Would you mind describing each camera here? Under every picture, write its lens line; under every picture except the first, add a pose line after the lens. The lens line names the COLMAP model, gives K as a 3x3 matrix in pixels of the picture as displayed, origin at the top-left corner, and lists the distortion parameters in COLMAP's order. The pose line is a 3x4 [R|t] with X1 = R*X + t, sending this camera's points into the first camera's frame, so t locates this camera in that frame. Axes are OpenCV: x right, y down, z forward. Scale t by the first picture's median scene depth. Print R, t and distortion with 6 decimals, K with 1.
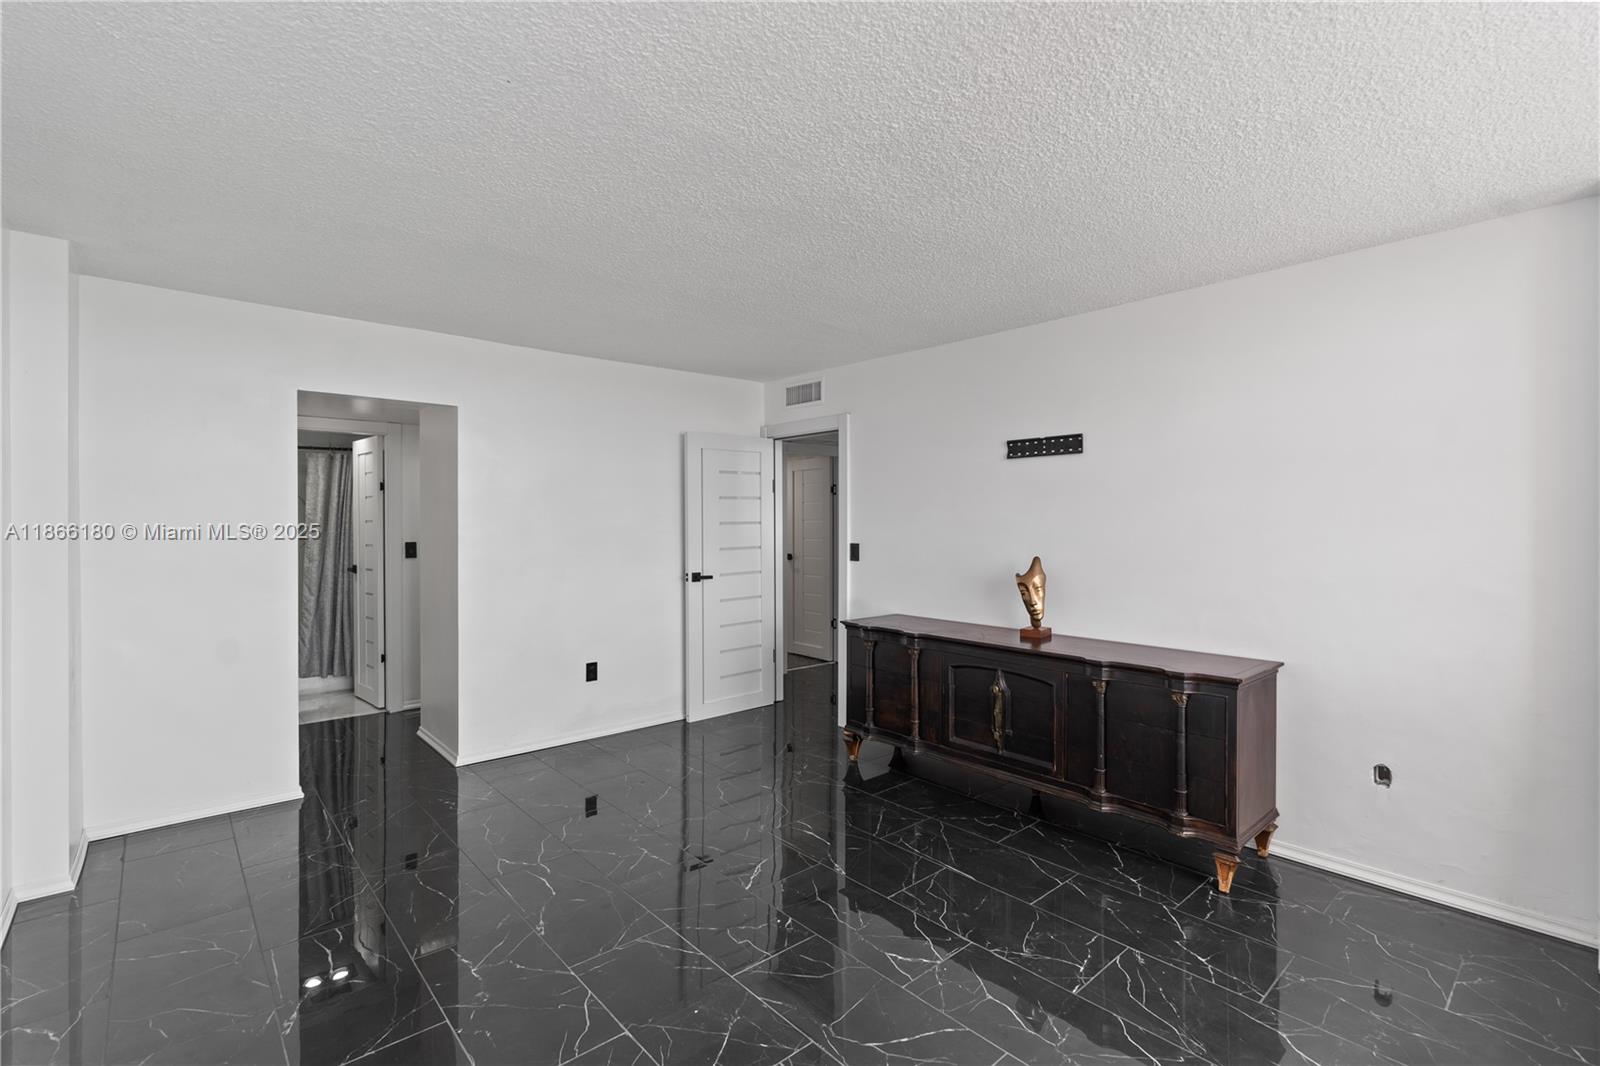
lens RADIAL K [[730.8, 0, 805.8], [0, 730.8, 524.1], [0, 0, 1]] dist [0.001056, 0.000356]
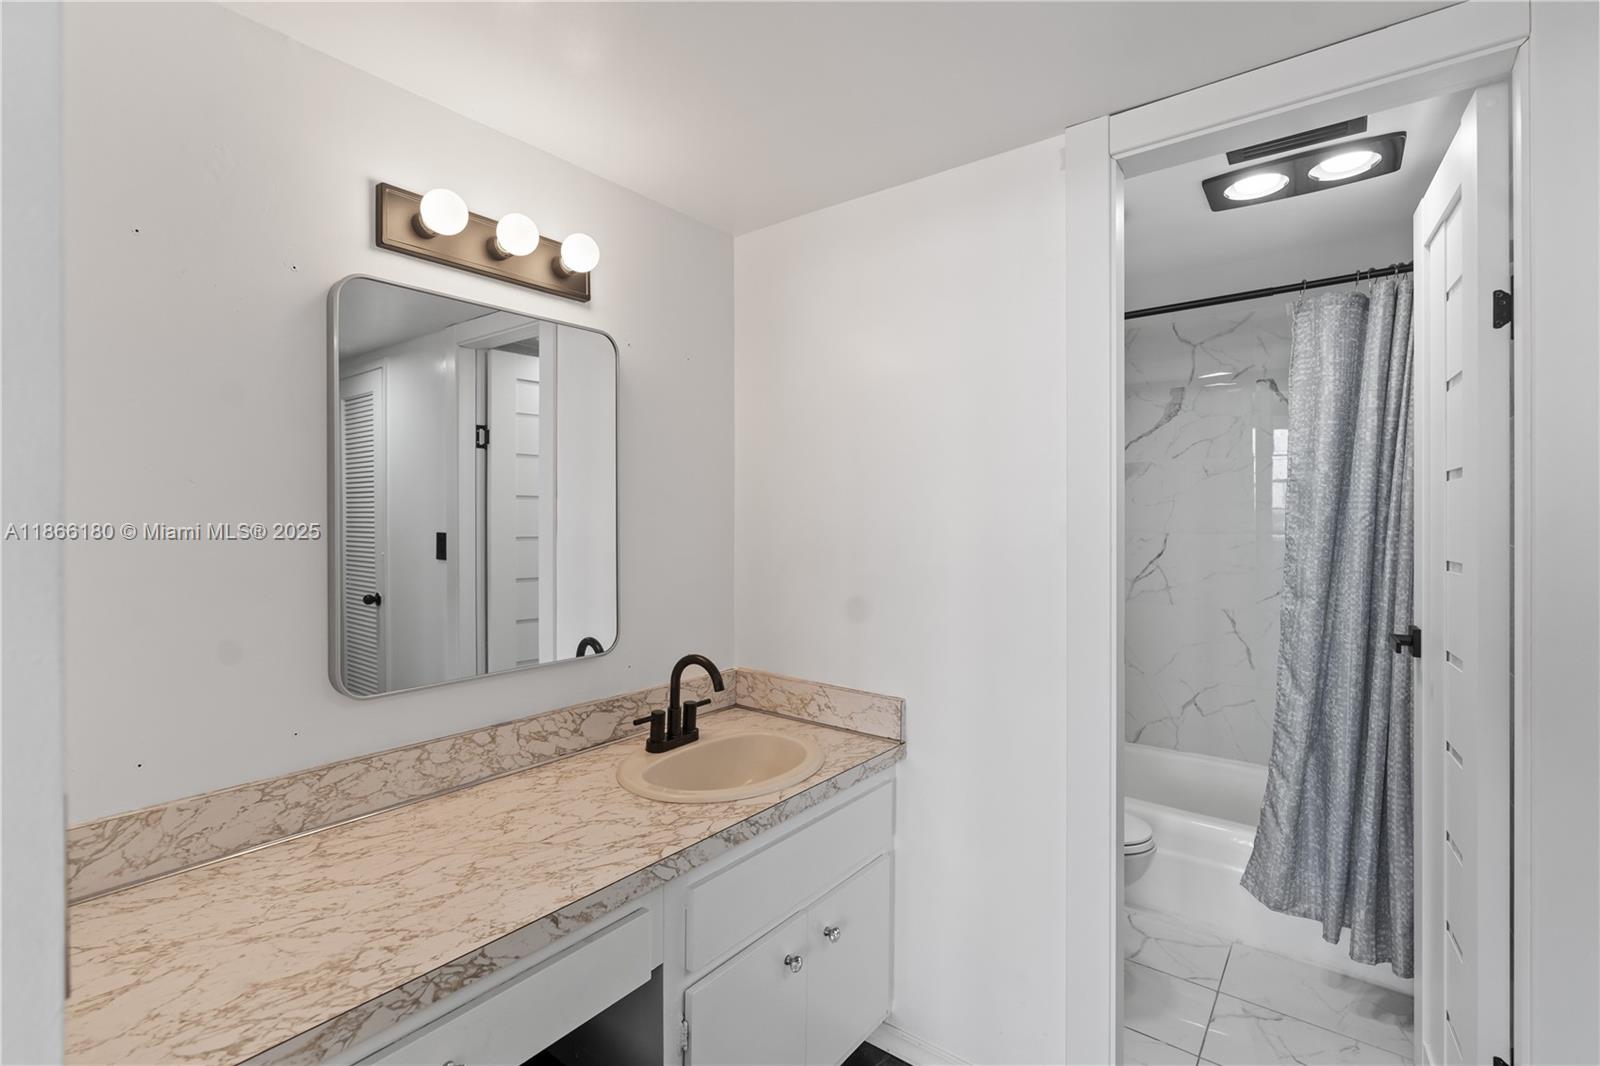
lens RADIAL K [[730.8, 0, 805.8], [0, 730.8, 524.1], [0, 0, 1]] dist [0.001056, 0.000356]
pose [[0.208405, 0.009184, -0.977999, -0.371706], [0.001774, 0.999951, 0.009768, 0.010554], [0.978041, -0.003771, 0.208379, 0.683363]]
